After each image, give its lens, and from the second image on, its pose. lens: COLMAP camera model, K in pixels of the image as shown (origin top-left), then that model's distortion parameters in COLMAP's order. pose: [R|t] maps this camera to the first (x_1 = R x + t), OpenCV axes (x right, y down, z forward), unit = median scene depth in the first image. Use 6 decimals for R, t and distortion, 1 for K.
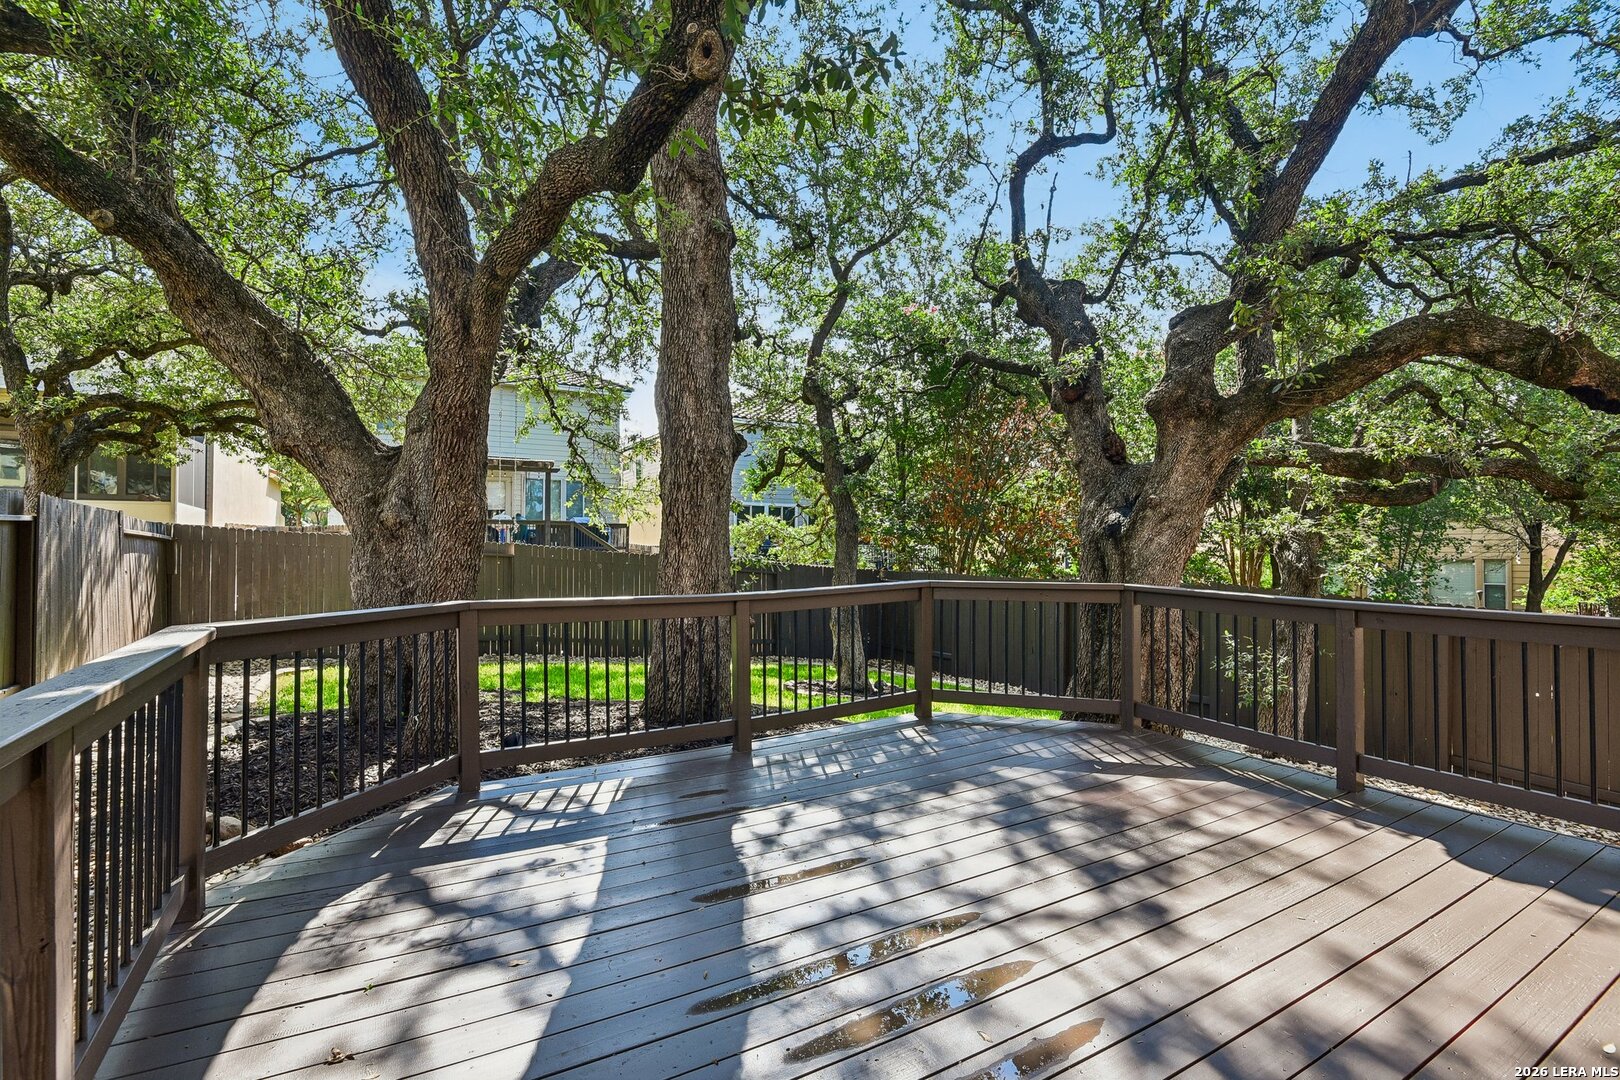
lens RADIAL K [[743.5, 0, 803.5], [0, 743.5, 538.2], [0, 0, 1]] dist [-0.003434, -0.011099]
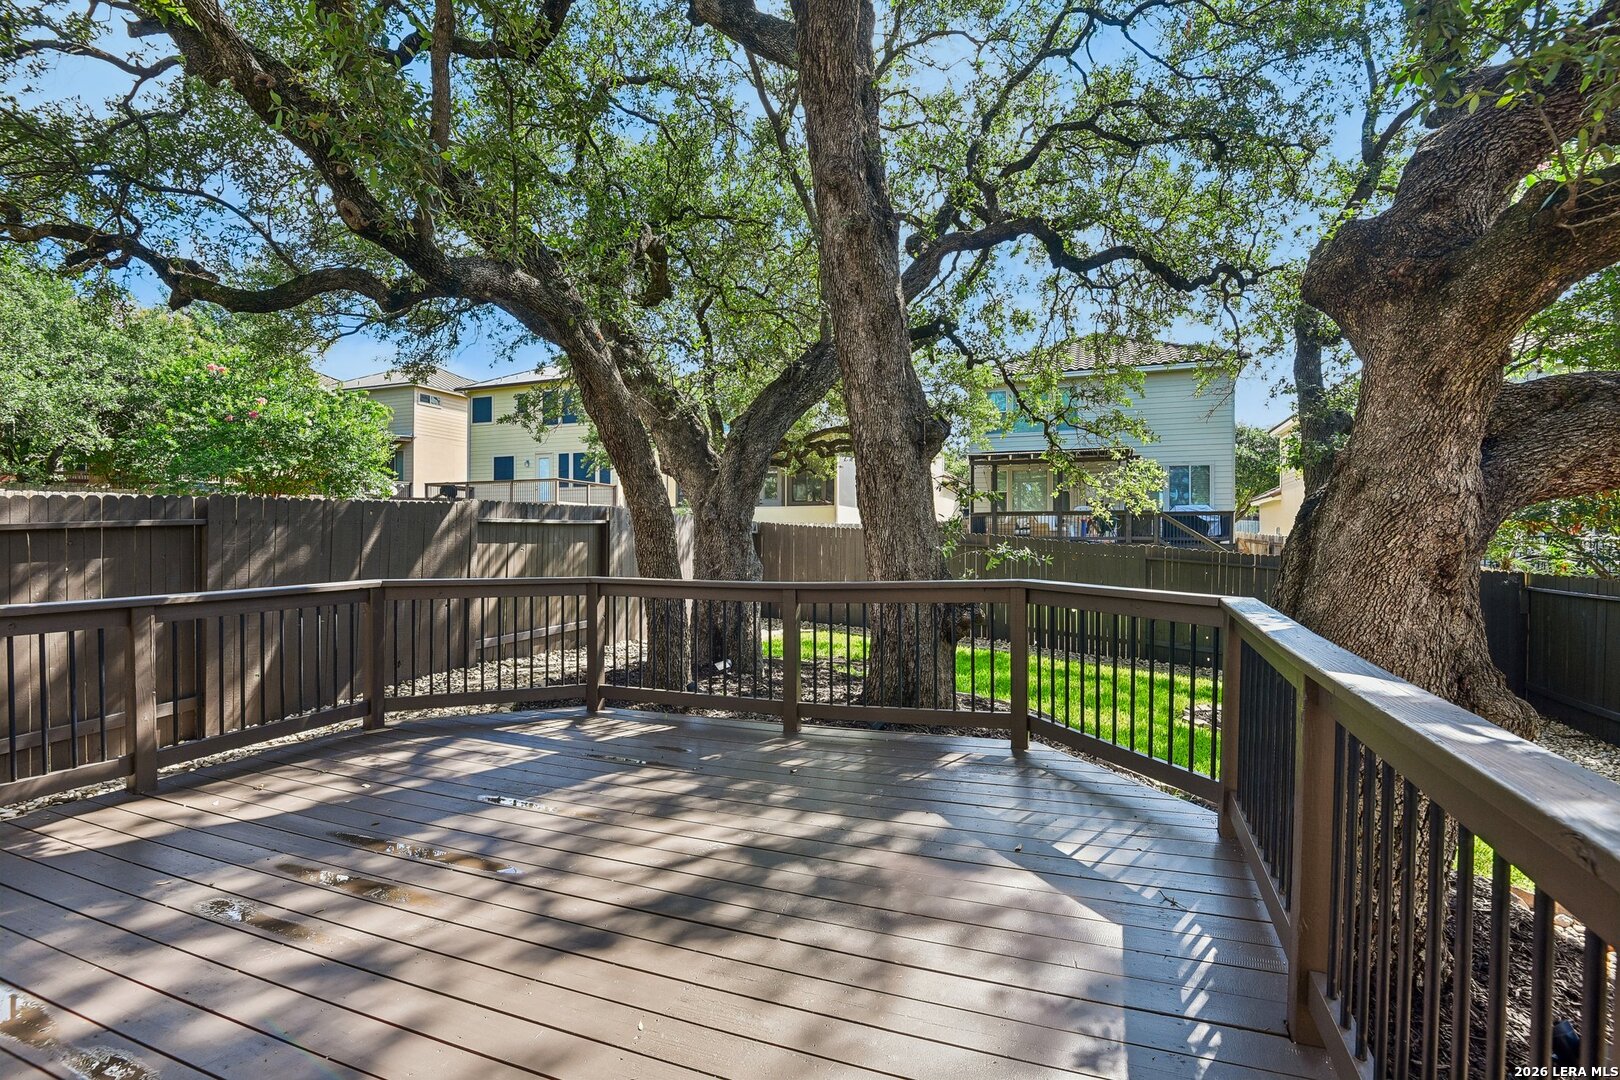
lens RADIAL K [[743.5, 0, 803.5], [0, 743.5, 538.2], [0, 0, 1]] dist [-0.003434, -0.011099]
pose [[0.618769, -0.001108, -0.785572, 1.123783], [0.011648, 0.999902, 0.007764, 0.004961], [0.785486, -0.013955, 0.618722, 0.540328]]
